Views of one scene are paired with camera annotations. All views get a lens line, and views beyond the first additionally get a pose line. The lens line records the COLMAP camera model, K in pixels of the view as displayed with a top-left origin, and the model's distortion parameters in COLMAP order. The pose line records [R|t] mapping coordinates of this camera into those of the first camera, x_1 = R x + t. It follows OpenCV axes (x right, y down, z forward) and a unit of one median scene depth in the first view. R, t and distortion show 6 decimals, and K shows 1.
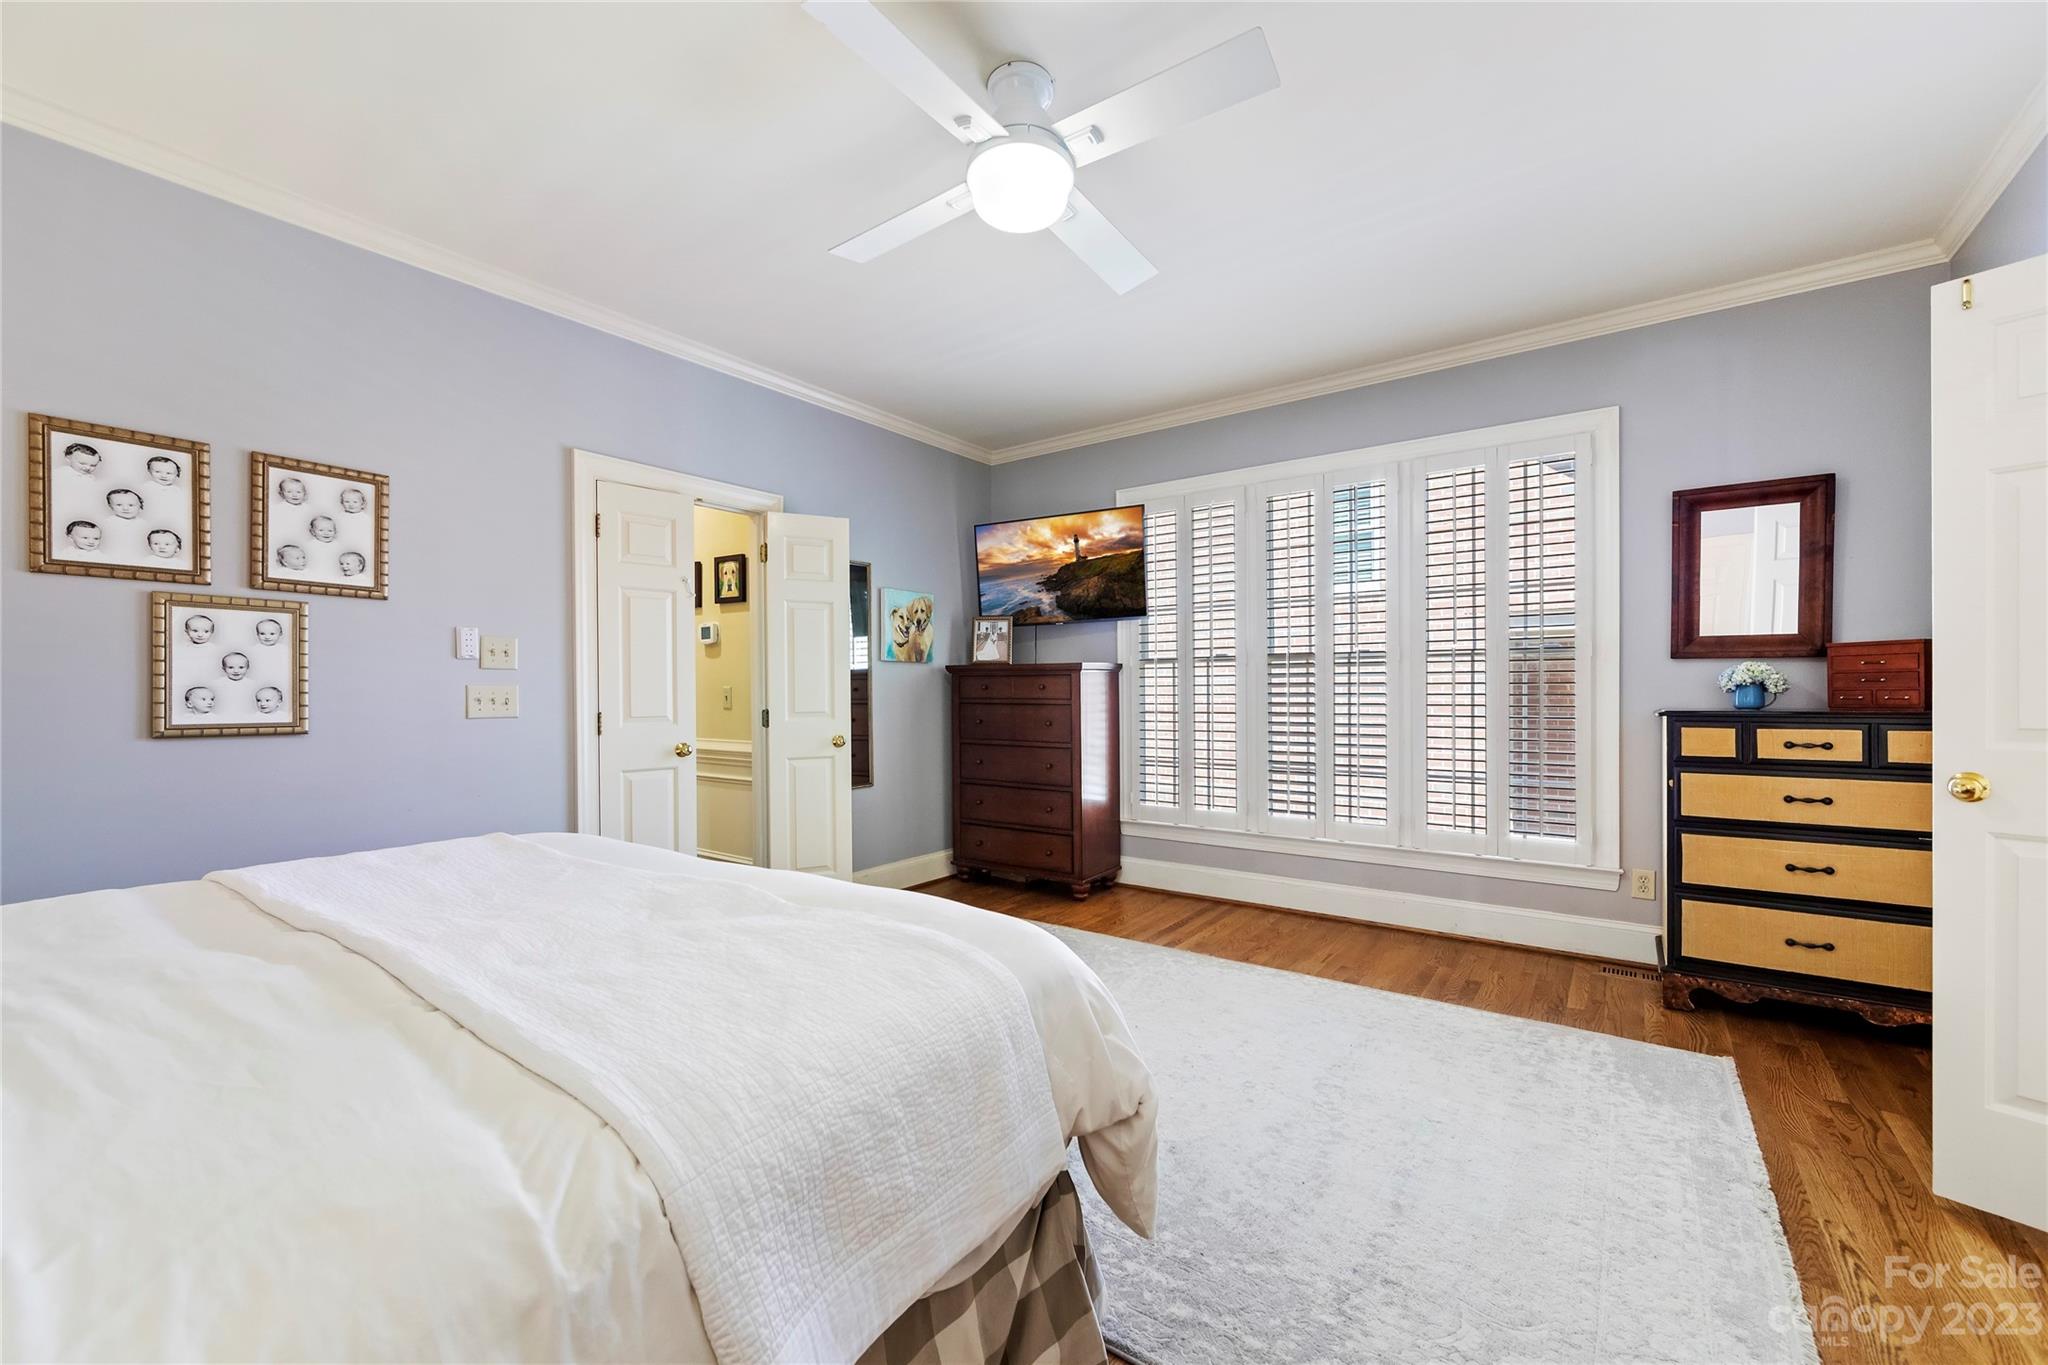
lens RADIAL K [[809.7, 0, 1029.6], [0, 809.7, 693.8], [0, 0, 1]] dist [-0.003479, 0.000165]
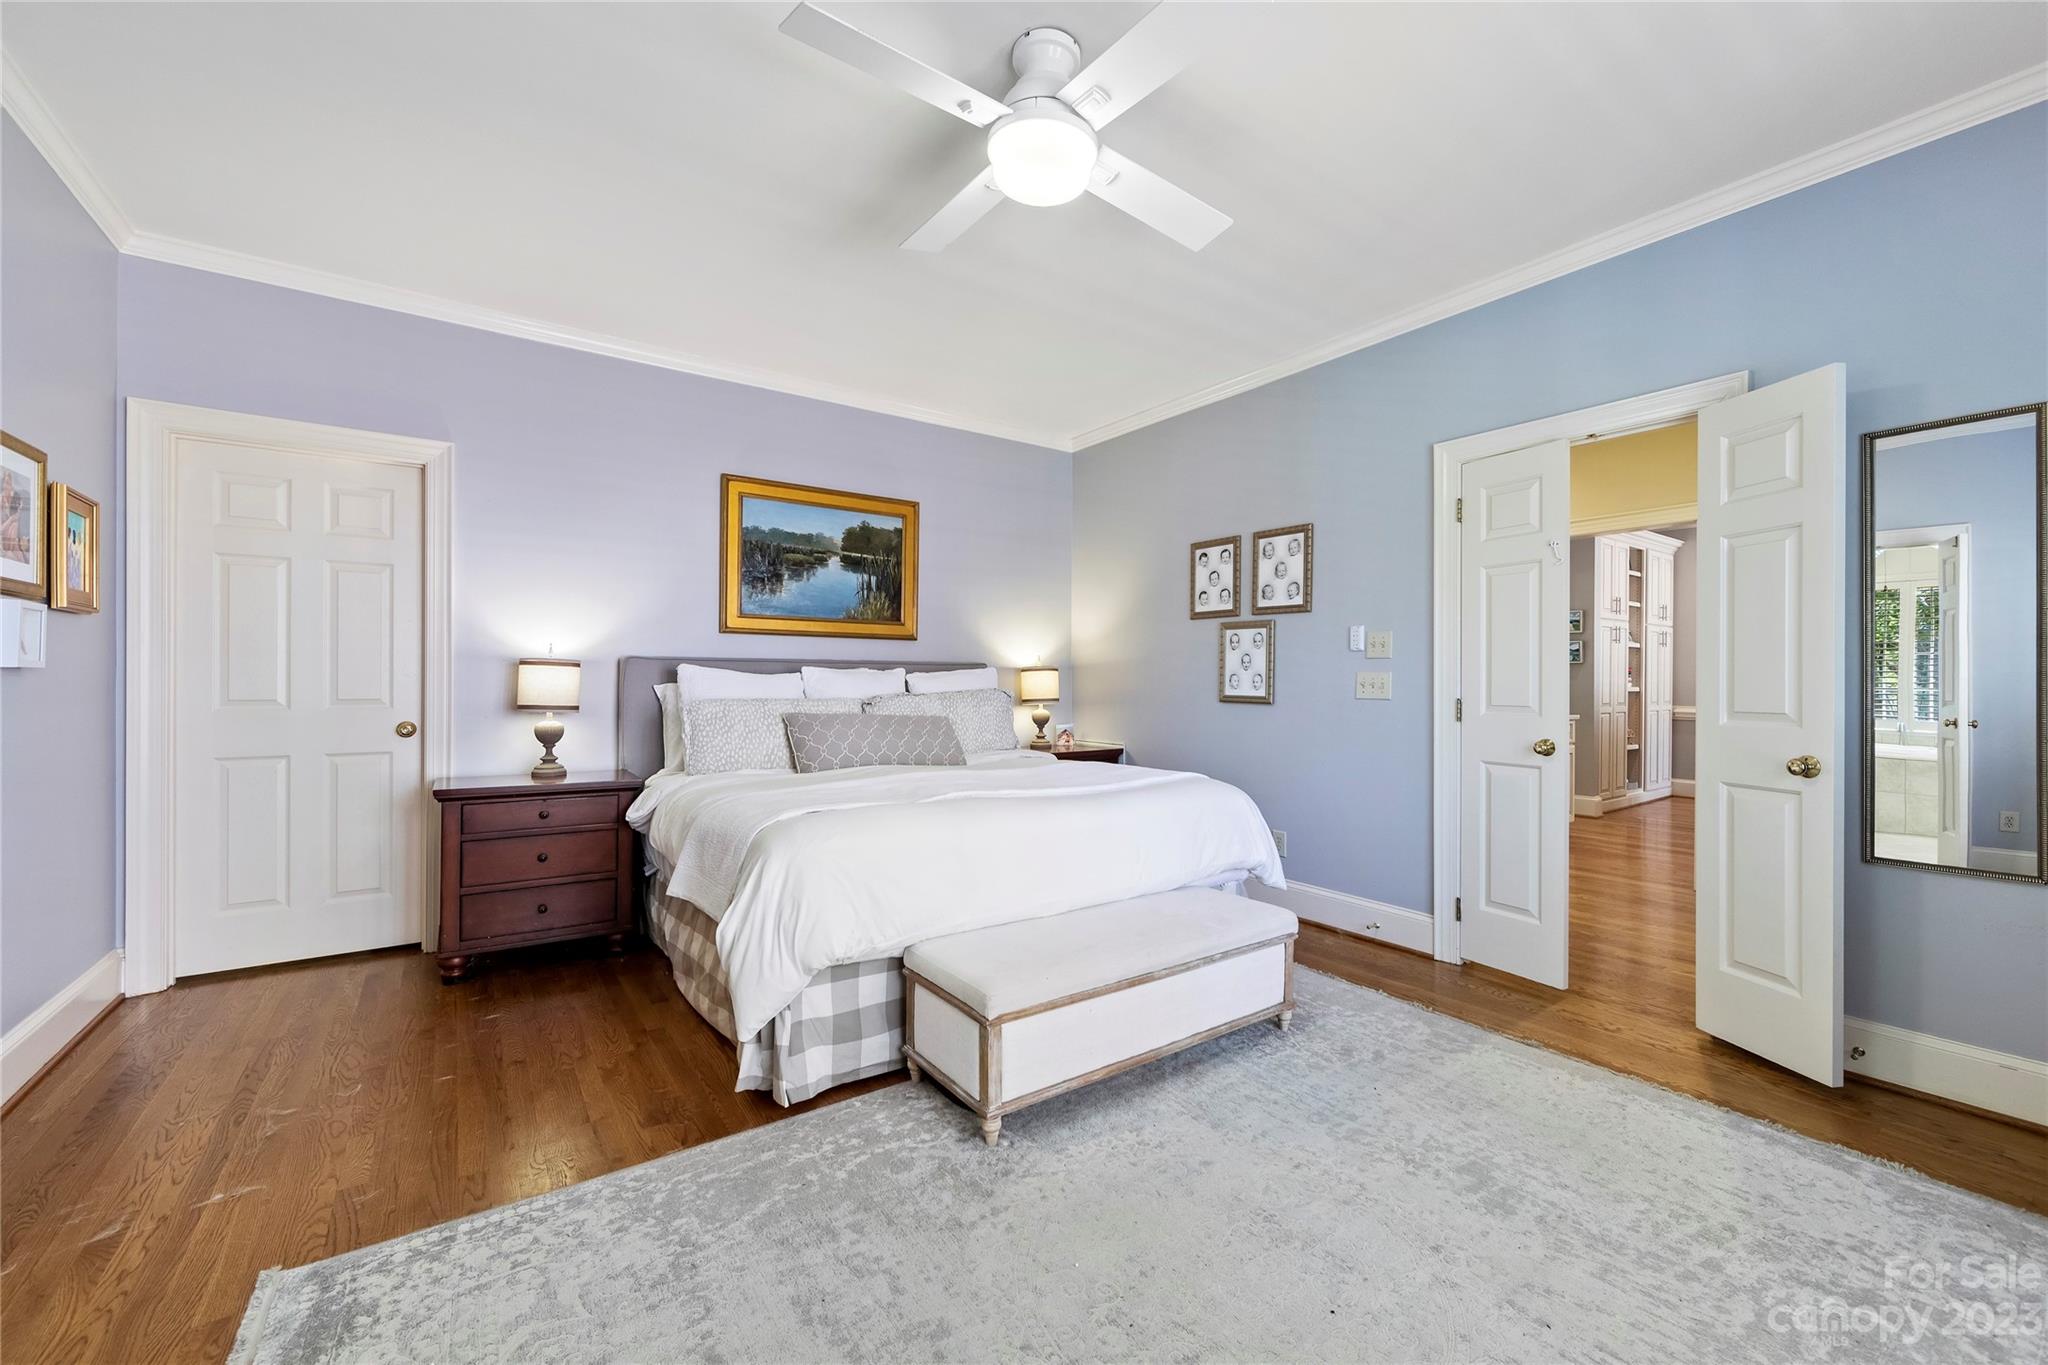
lens RADIAL K [[809.7, 0, 1029.6], [0, 809.7, 676.1], [0, 0, 1]] dist [-0.003479, 0.000165]
pose [[-0.296554, -0.001248, -0.955015, 0.758383], [-0.006752, 0.999977, 0.000790, -0.002647], [0.954992, 0.006682, -0.296555, 1.041187]]
